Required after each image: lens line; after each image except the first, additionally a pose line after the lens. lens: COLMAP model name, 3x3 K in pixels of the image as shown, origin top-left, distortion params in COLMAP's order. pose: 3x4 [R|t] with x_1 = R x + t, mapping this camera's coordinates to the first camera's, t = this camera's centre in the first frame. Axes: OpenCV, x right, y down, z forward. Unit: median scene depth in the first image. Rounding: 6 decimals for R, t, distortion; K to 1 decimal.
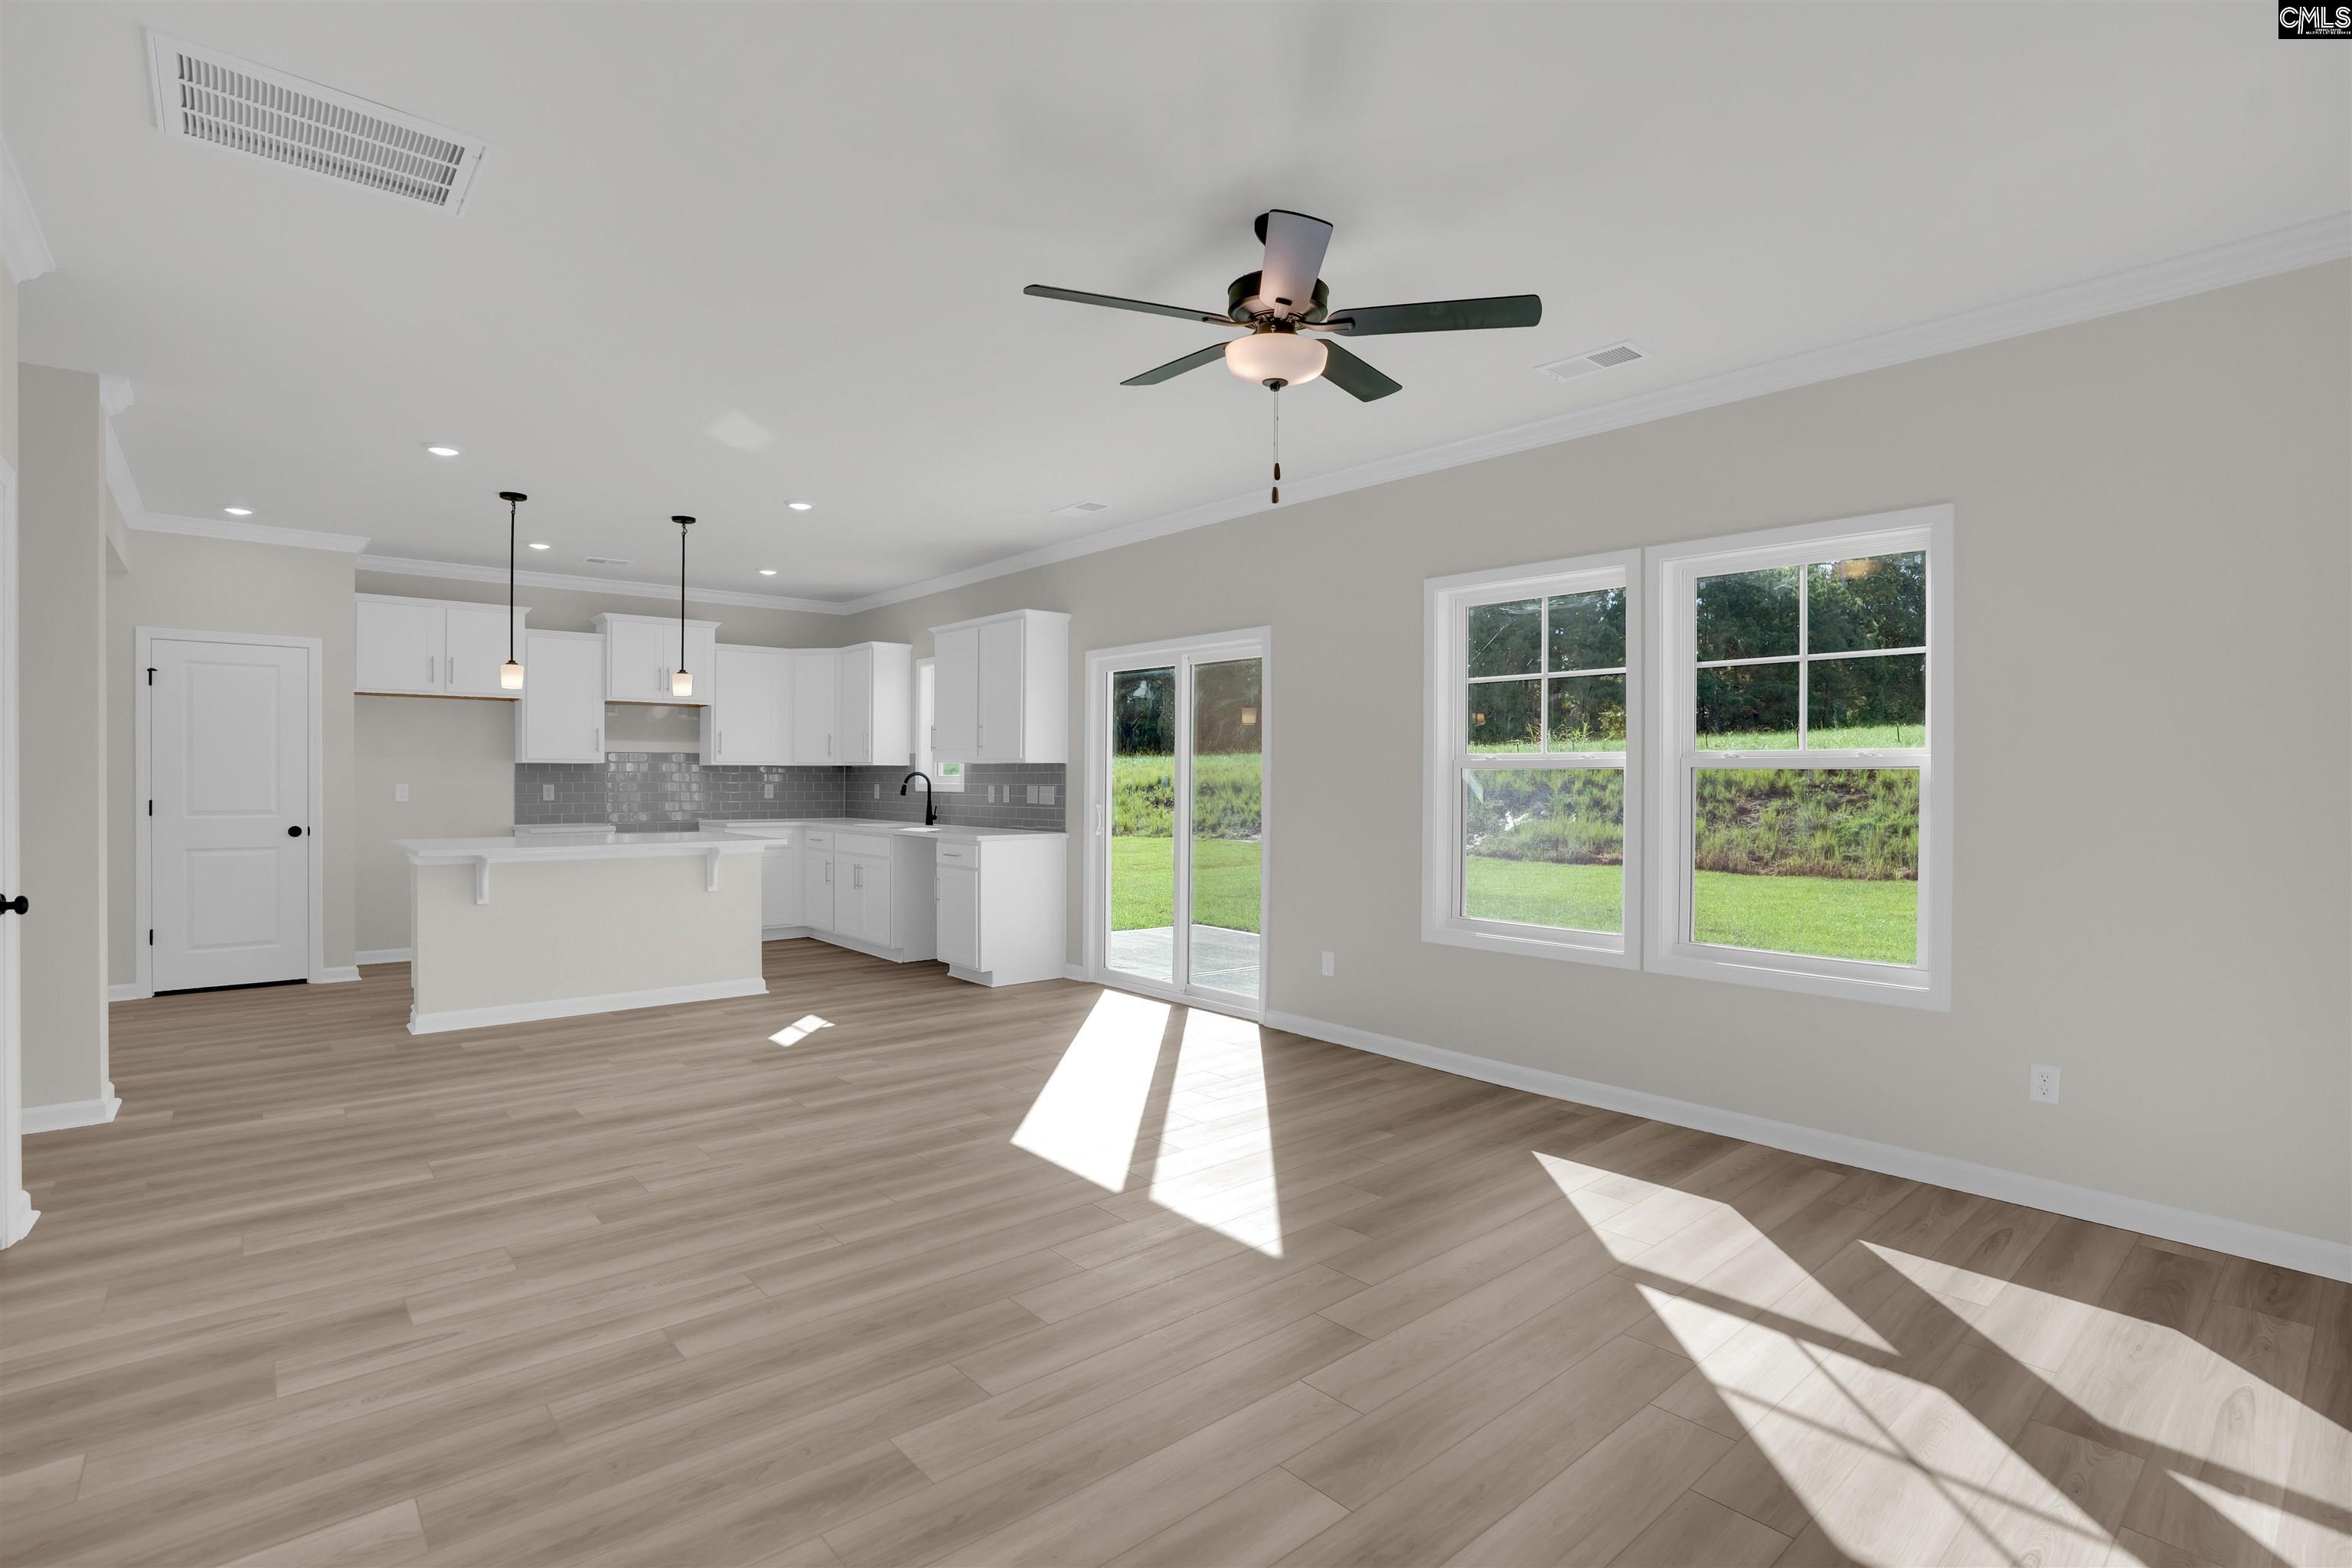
lens RADIAL K [[1087.3, 0, 1071.7], [0, 1087.3, 772.9], [0, 0, 1]] dist [-0.060686, 0.020208]
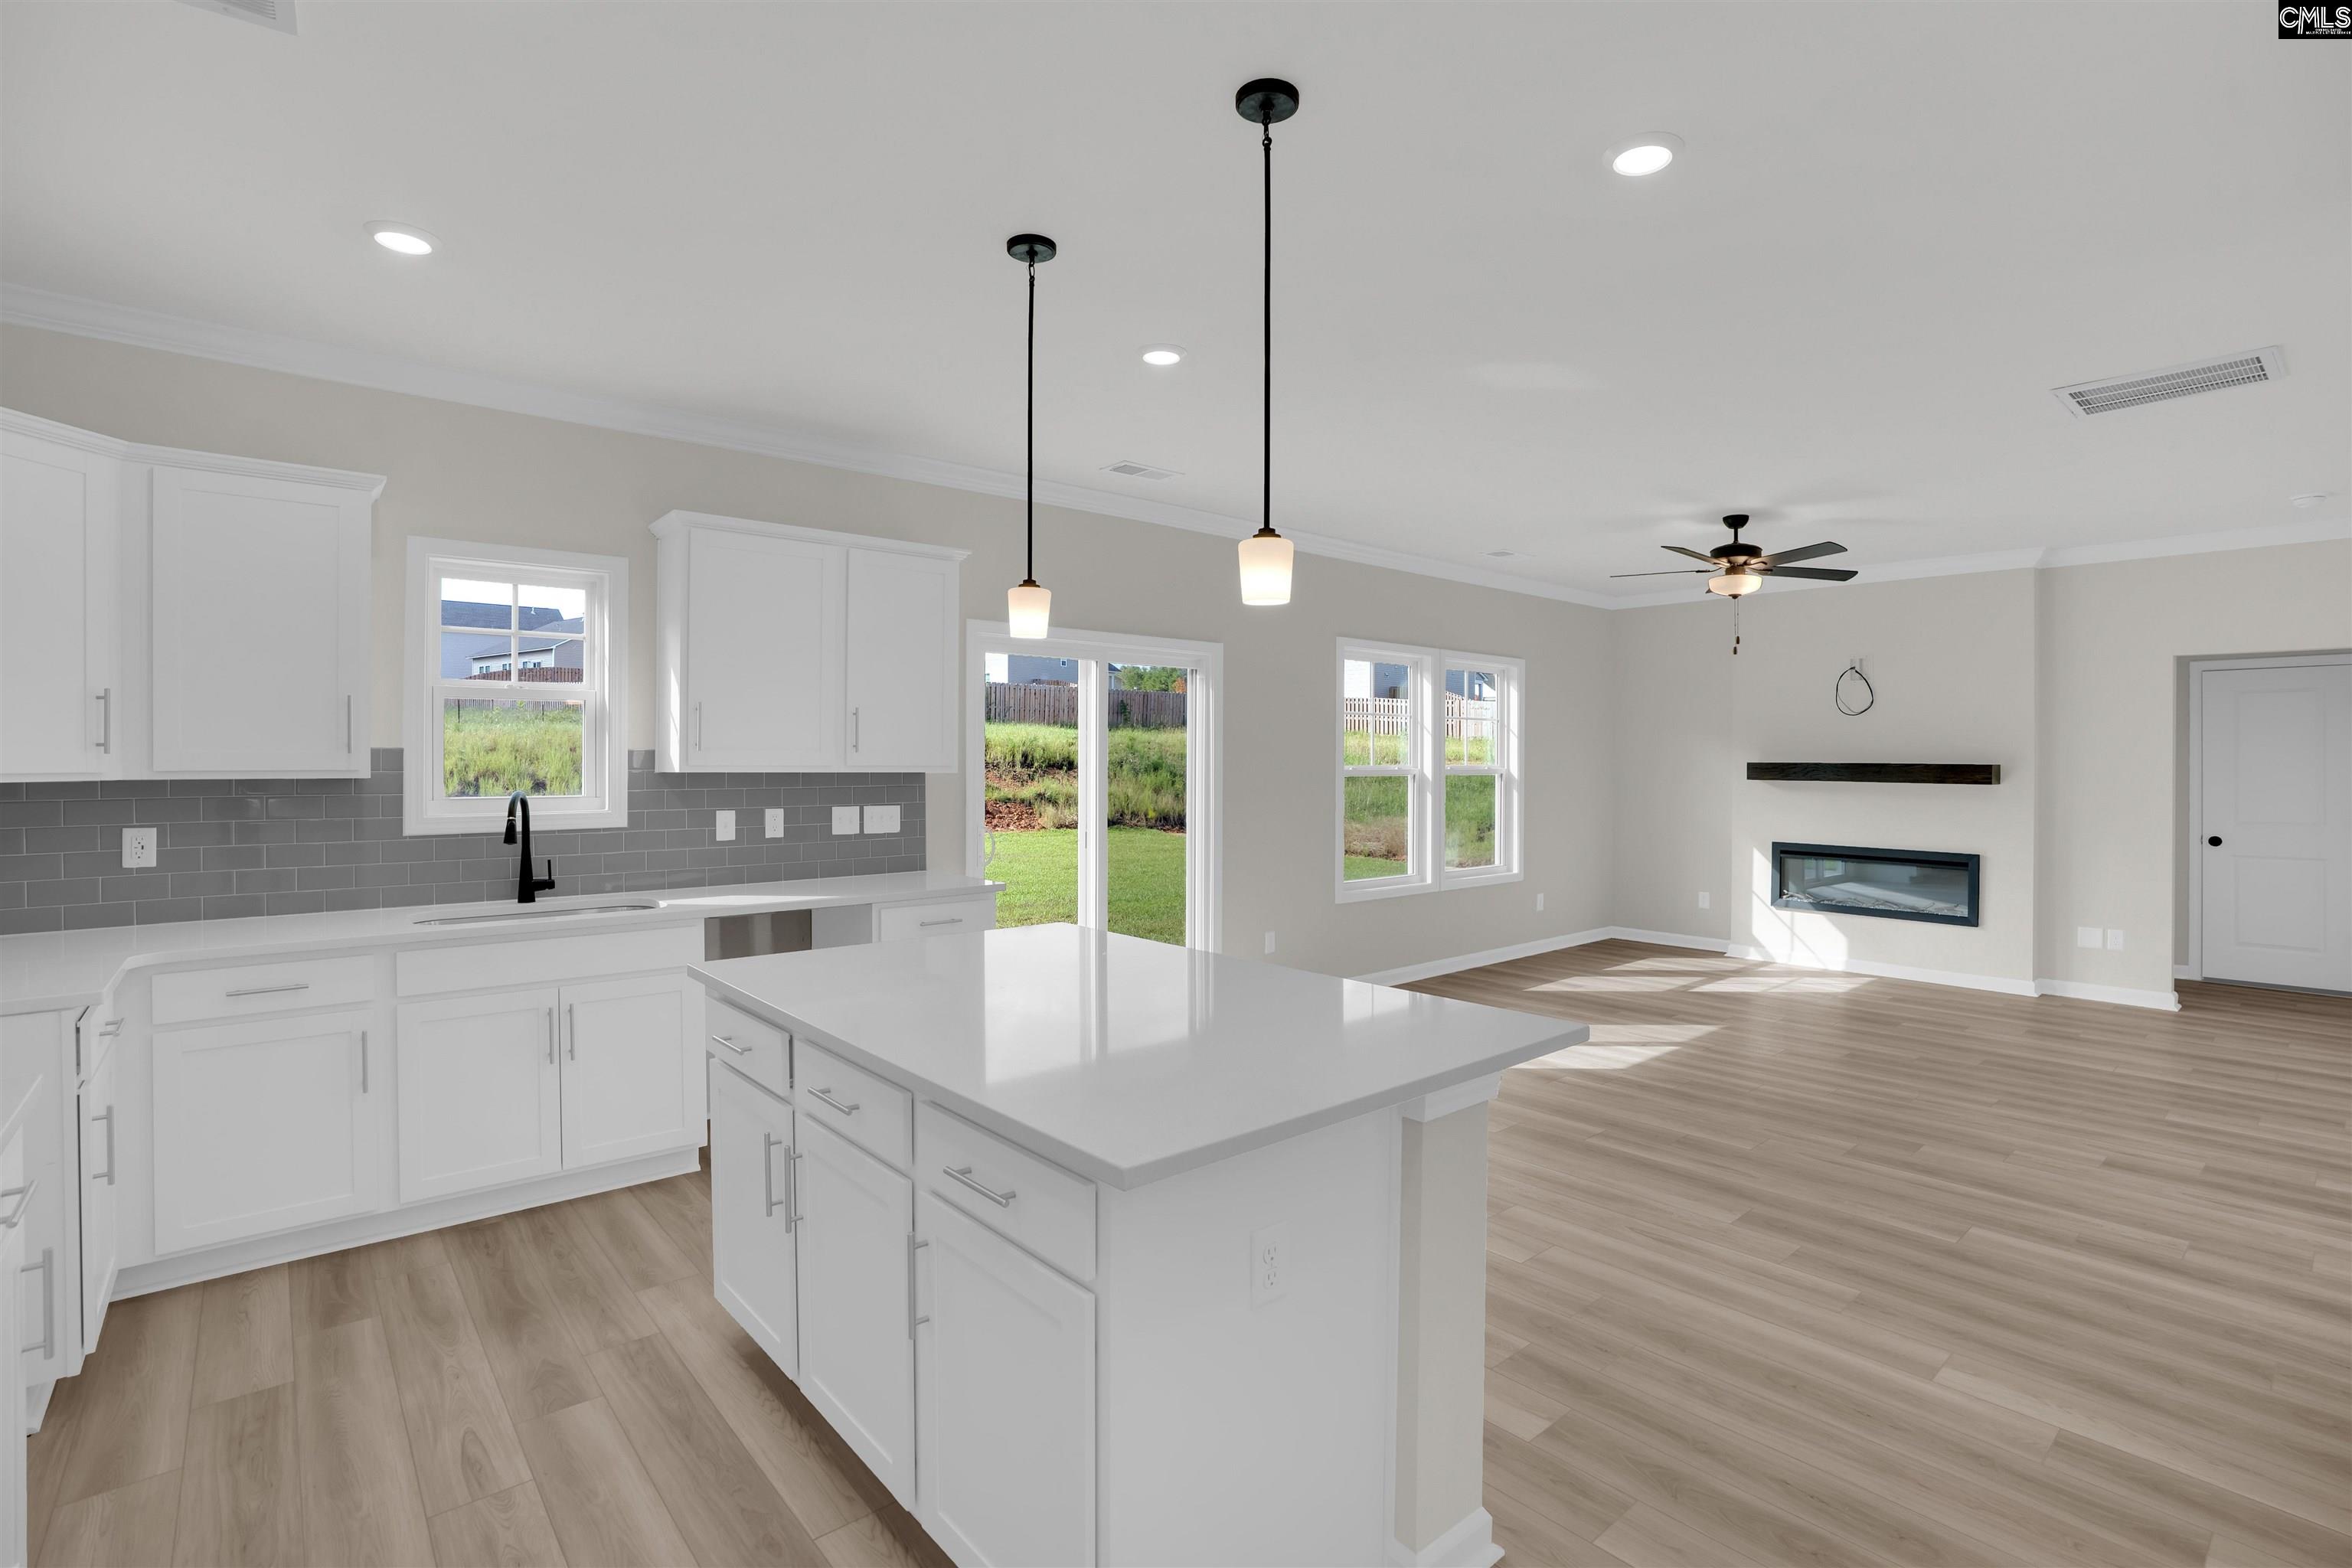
lens RADIAL K [[1111.2, 0, 1292.0], [0, 1111.2, 781.4], [0, 0, 1]] dist [-0.050756, 0.016265]
pose [[-0.102370, -0.024723, 0.994439, -1.110617], [-0.009375, 0.999671, 0.023888, -0.033084], [-0.994702, -0.006878, -0.102568, 1.263732]]
